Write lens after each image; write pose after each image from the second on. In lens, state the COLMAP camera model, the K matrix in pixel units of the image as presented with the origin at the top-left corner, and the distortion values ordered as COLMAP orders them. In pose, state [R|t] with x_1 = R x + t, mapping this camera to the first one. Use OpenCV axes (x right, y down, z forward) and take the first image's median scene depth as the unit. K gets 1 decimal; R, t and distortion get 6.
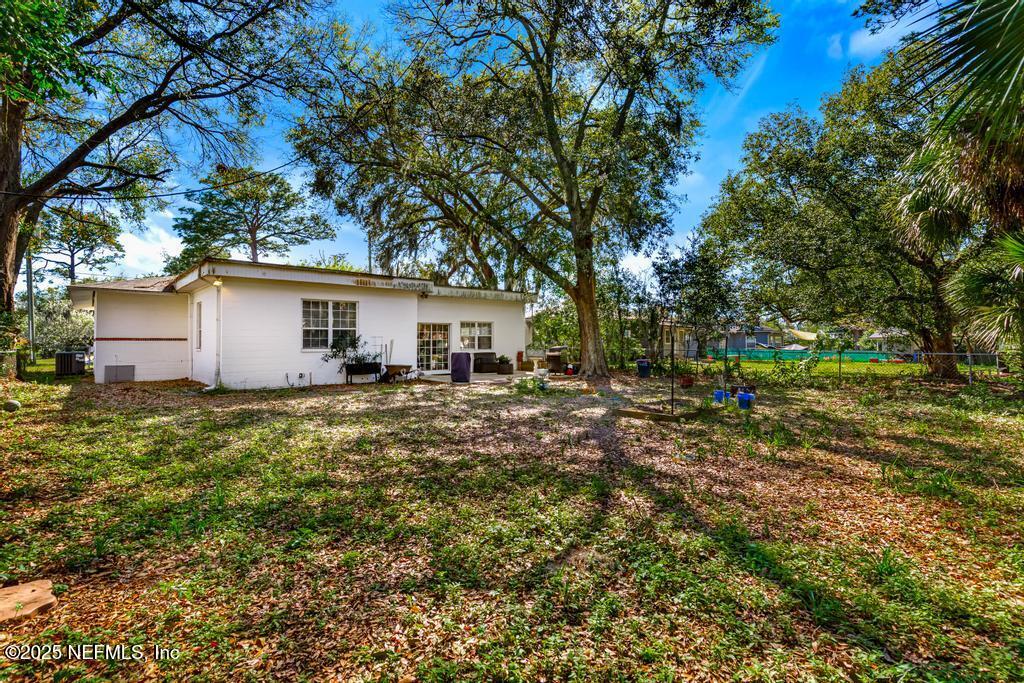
lens RADIAL K [[466.0, 0, 512.4], [0, 466.0, 341.5], [0, 0, 1]] dist [0.009907, -0.002598]
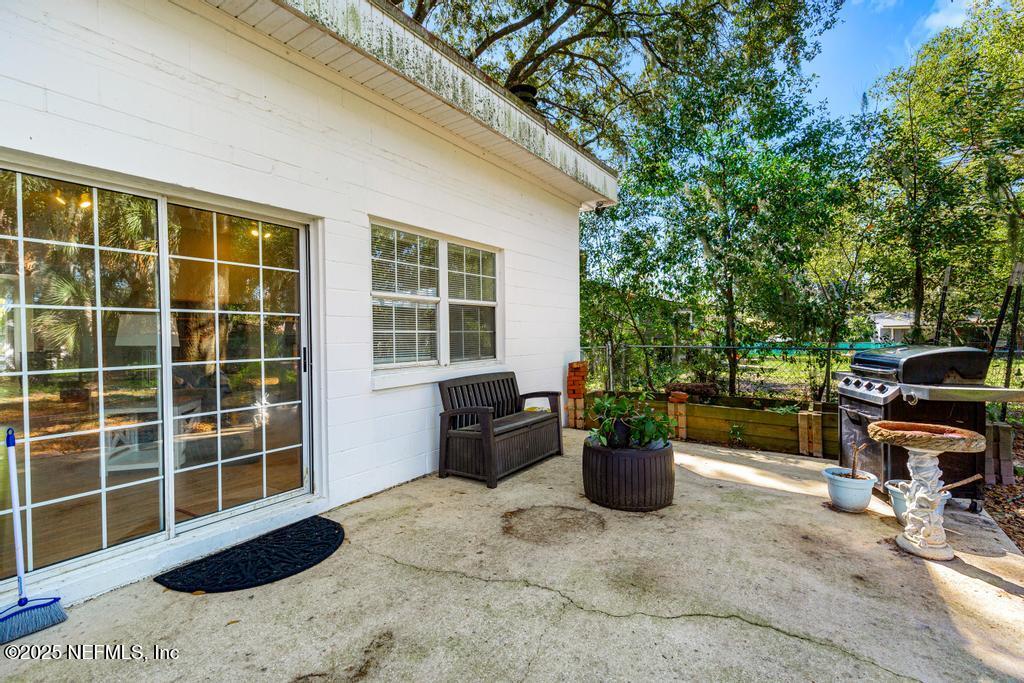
lens RADIAL K [[466.0, 0, 511.3], [0, 466.0, 340.6], [0, 0, 1]] dist [0.009907, -0.002598]
pose [[0.969104, -0.011885, 0.246366, -0.103772], [0.008944, 0.999875, 0.013056, 0.004151], [-0.246490, -0.010449, 0.969089, 0.806080]]
